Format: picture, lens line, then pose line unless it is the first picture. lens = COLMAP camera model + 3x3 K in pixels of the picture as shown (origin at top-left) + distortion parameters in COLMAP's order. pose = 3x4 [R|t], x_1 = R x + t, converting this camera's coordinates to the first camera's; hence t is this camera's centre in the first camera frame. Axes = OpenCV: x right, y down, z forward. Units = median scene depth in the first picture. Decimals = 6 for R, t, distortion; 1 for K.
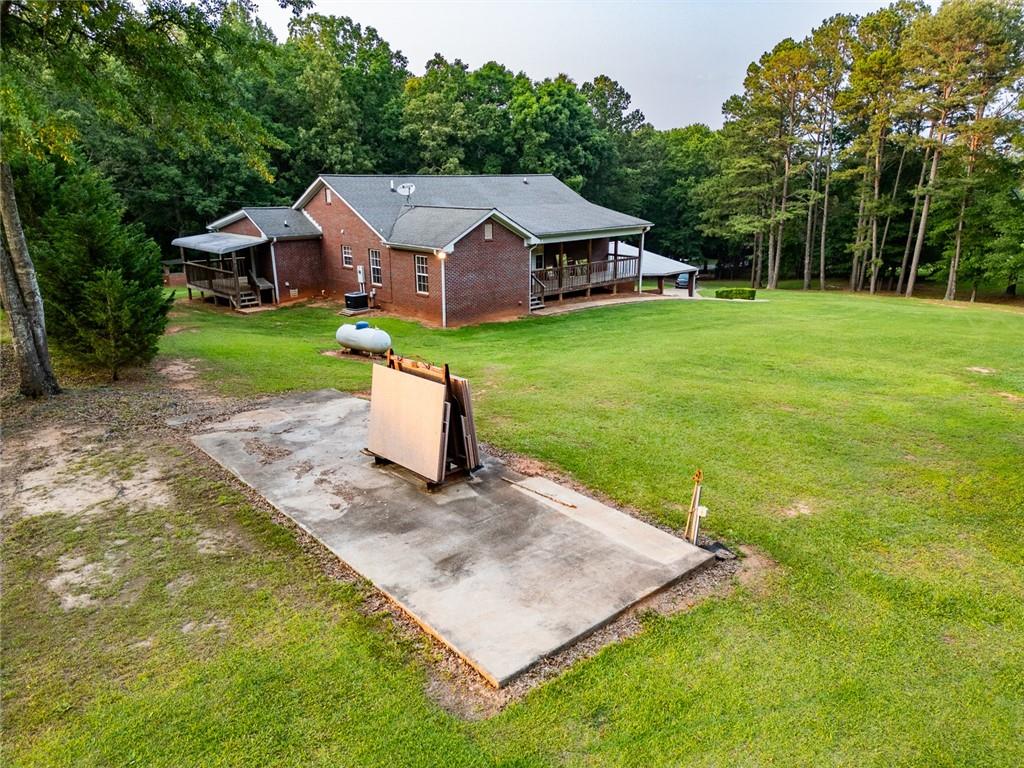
lens RADIAL K [[714.2, 0, 514.8], [0, 714.2, 384.7], [0, 0, 1]] dist [0.083560, -0.084469]
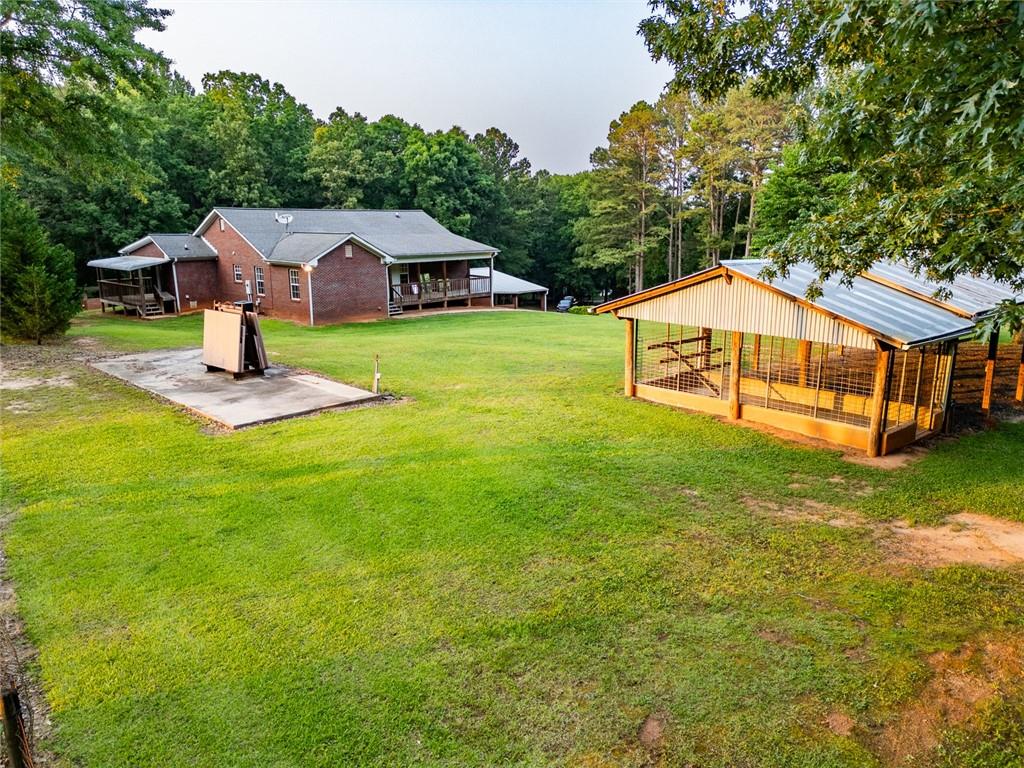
lens RADIAL K [[714.2, 0, 514.8], [0, 714.2, 384.7], [0, 0, 1]] dist [0.083560, -0.084469]
pose [[0.996411, -0.016711, 0.082987, 0.082167], [0.021308, 0.998269, -0.054826, 0.055249], [-0.081927, 0.056397, 0.995041, -0.156271]]
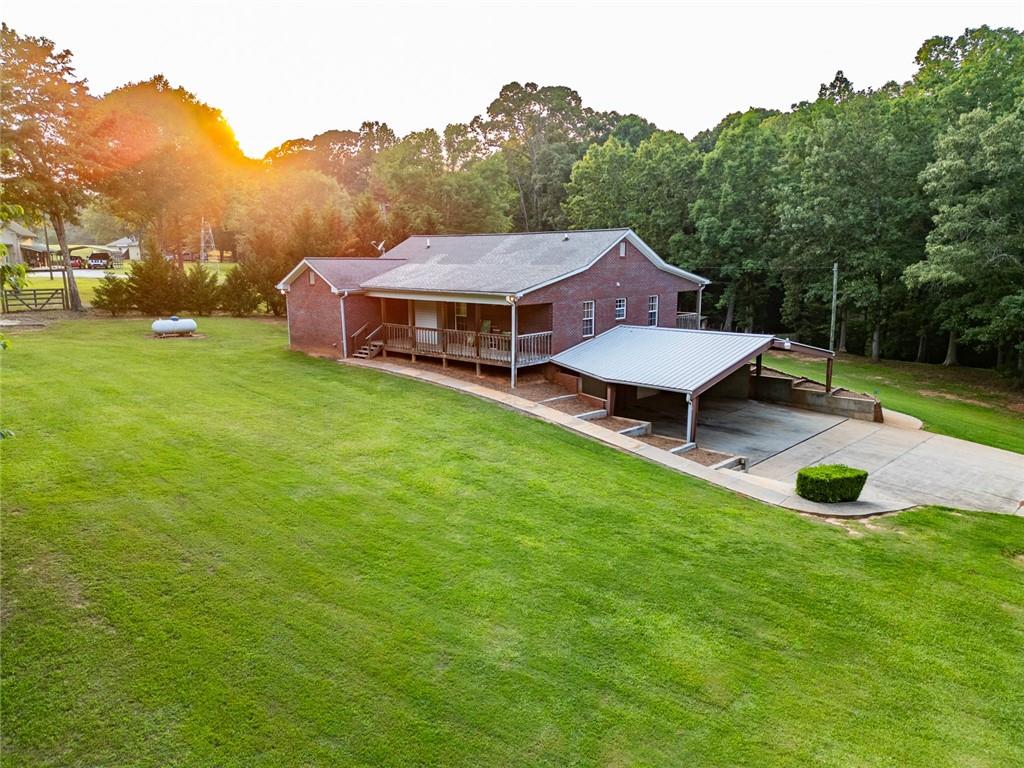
lens RADIAL K [[714.2, 0, 514.8], [0, 714.2, 384.7], [0, 0, 1]] dist [0.083560, -0.084469]
pose [[0.045247, 0.175307, -0.983473, 0.657351], [-0.278137, 0.947765, 0.156146, -0.181346], [0.959475, 0.266475, 0.091643, 0.704495]]
